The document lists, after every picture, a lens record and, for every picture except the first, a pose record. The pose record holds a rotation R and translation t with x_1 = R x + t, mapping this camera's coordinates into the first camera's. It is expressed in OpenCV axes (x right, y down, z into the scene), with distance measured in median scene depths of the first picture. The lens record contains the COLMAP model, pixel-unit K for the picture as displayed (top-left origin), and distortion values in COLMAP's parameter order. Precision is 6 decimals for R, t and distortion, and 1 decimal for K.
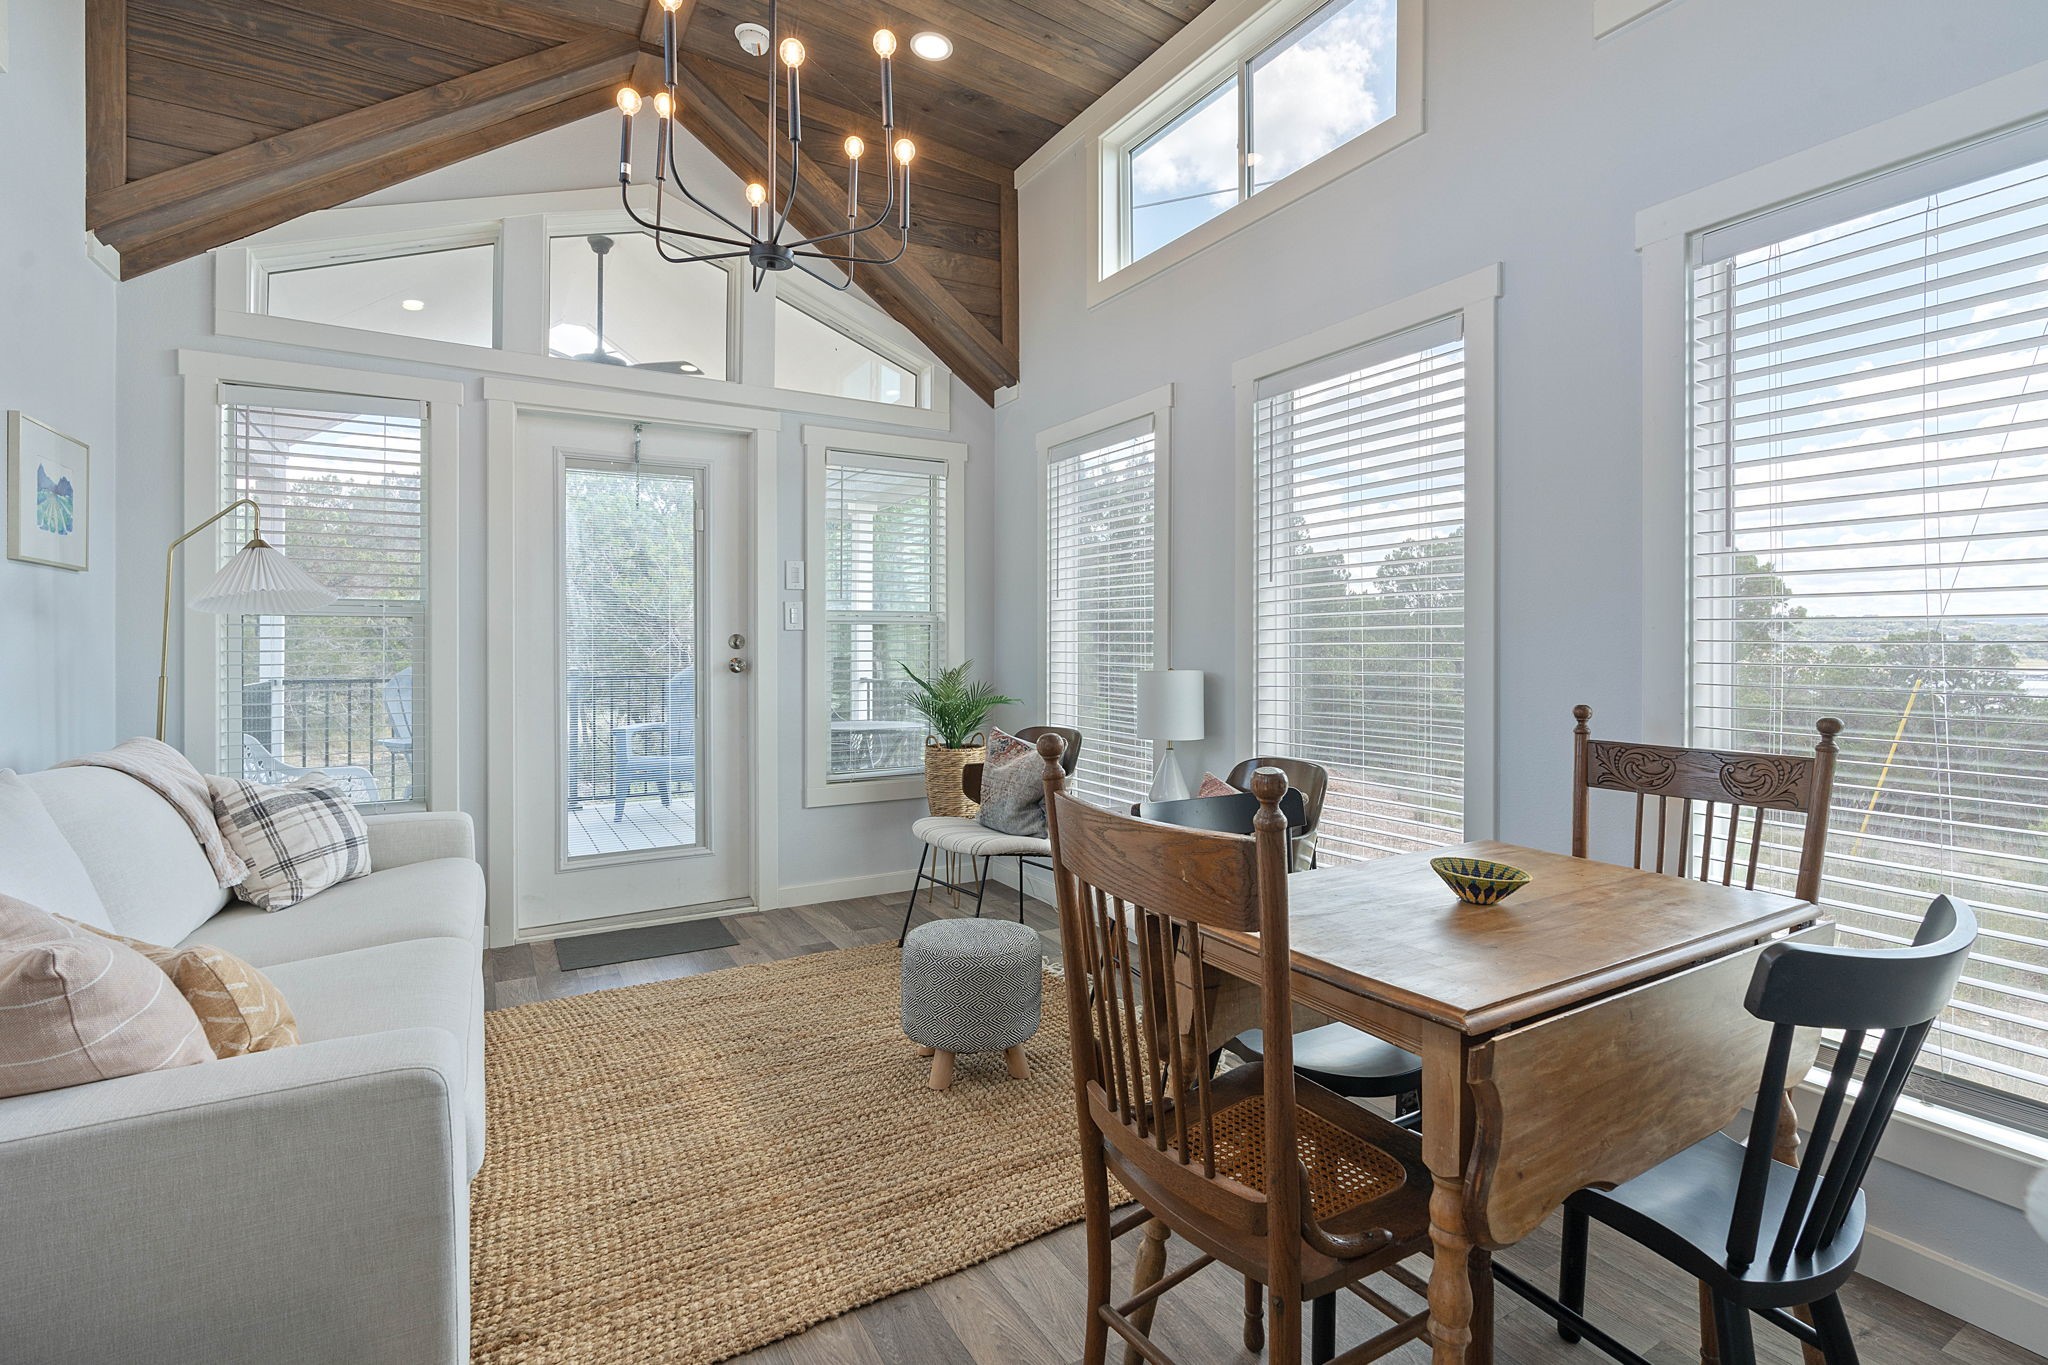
lens RADIAL K [[927.1, 0, 1015.5], [0, 927.1, 650.6], [0, 0, 1]] dist [-0.008372, 0.000207]
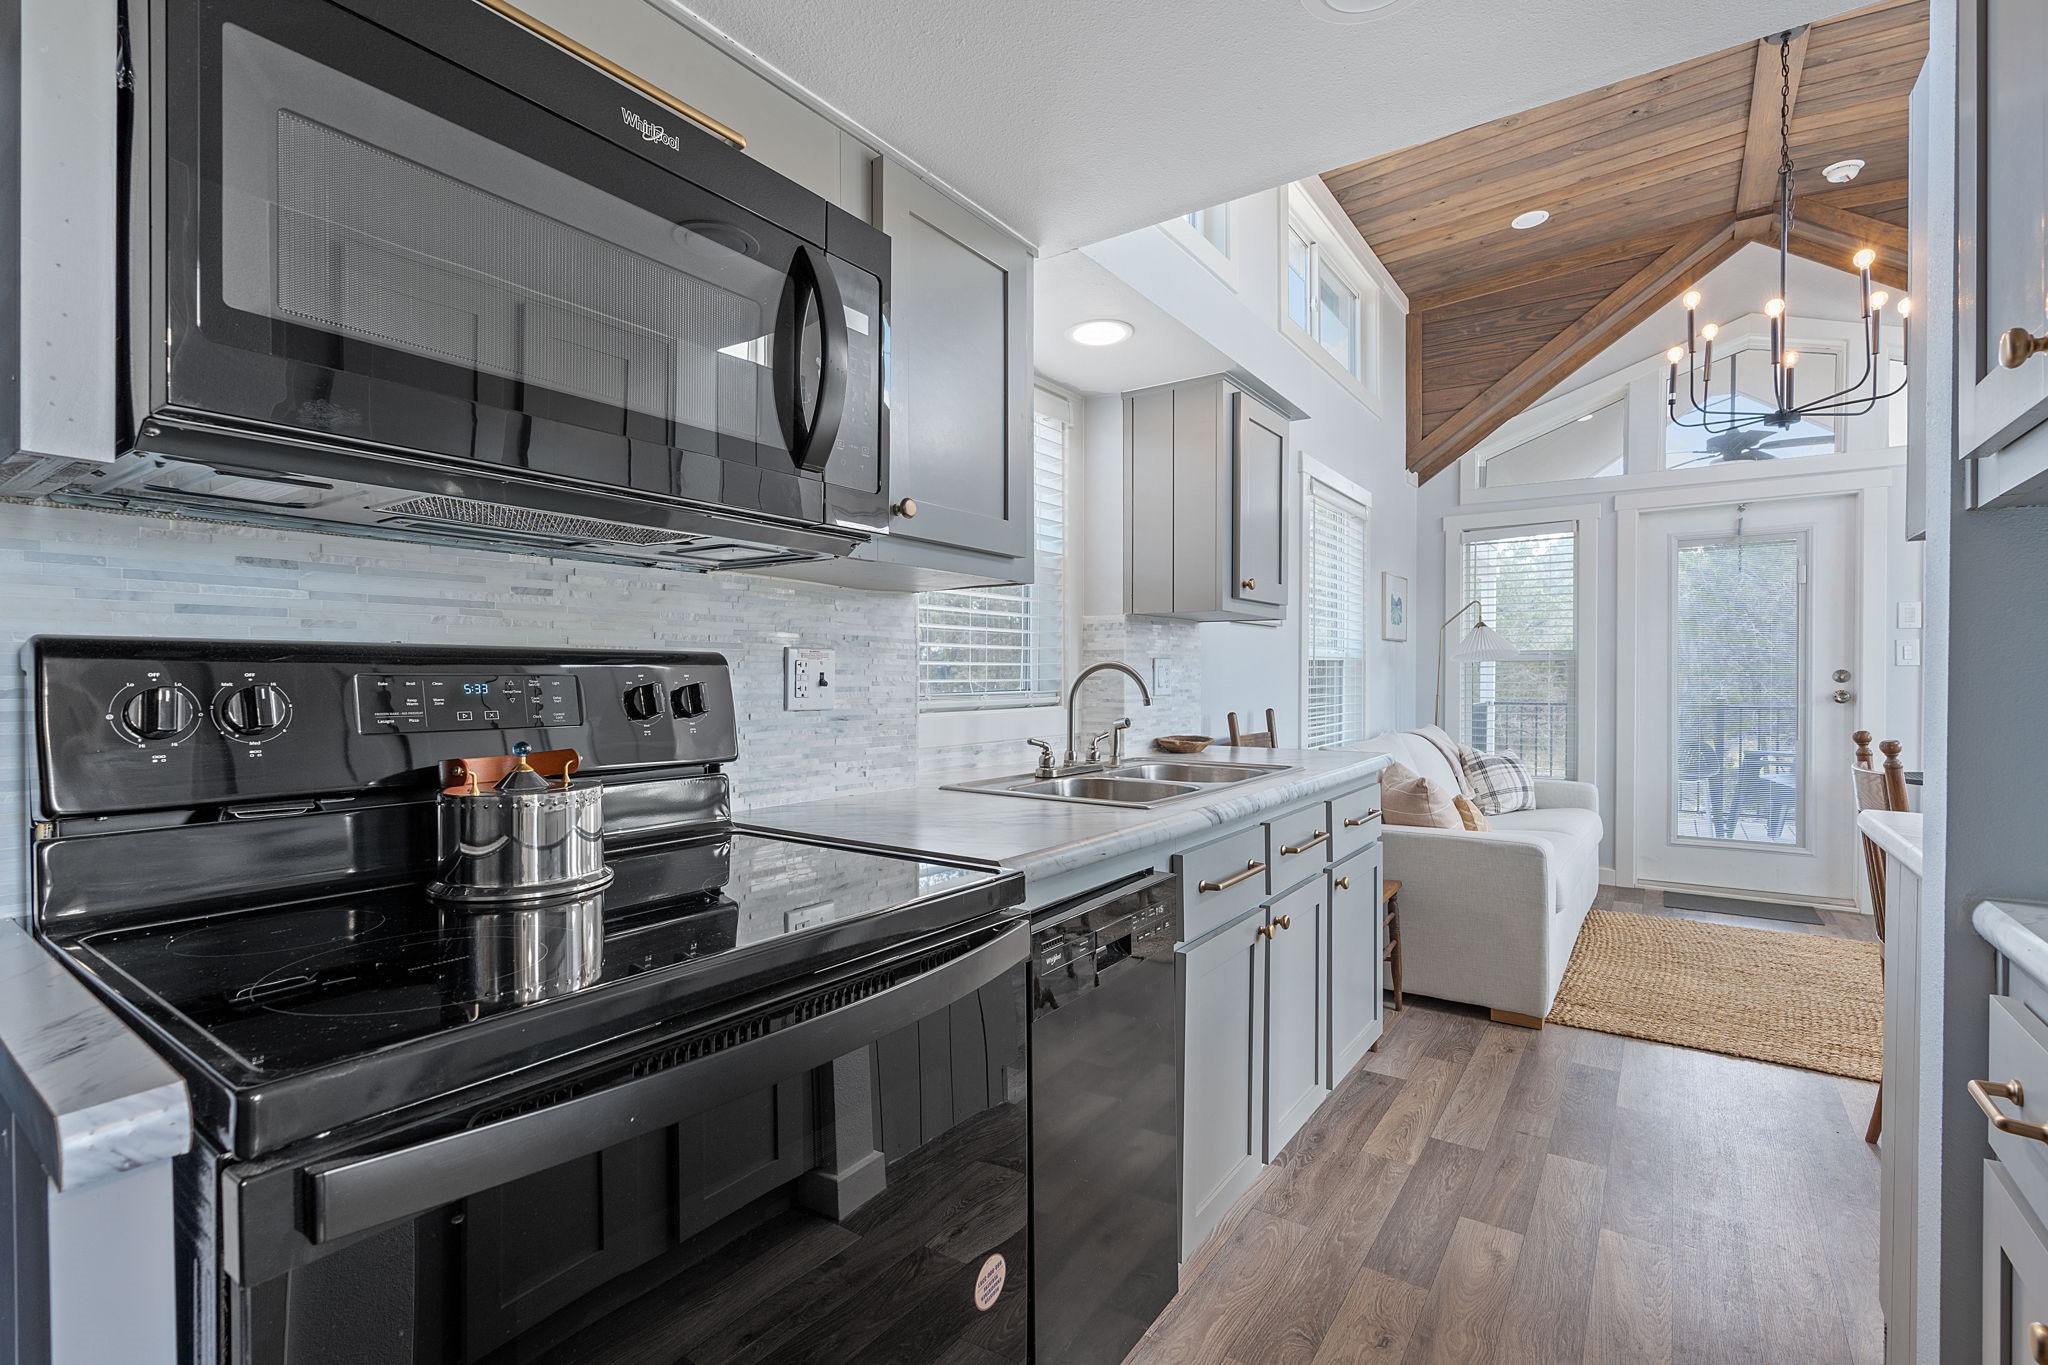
lens RADIAL K [[931.1, 0, 1024.0], [0, 931.1, 682.5], [0, 0, 1]] dist [-0.002699, -0.000056]
pose [[0.416708, 0.004818, -0.909028, 0.440820], [-0.005626, 0.999980, 0.002721, 0.000970], [0.909023, 0.003980, 0.416727, -0.545401]]
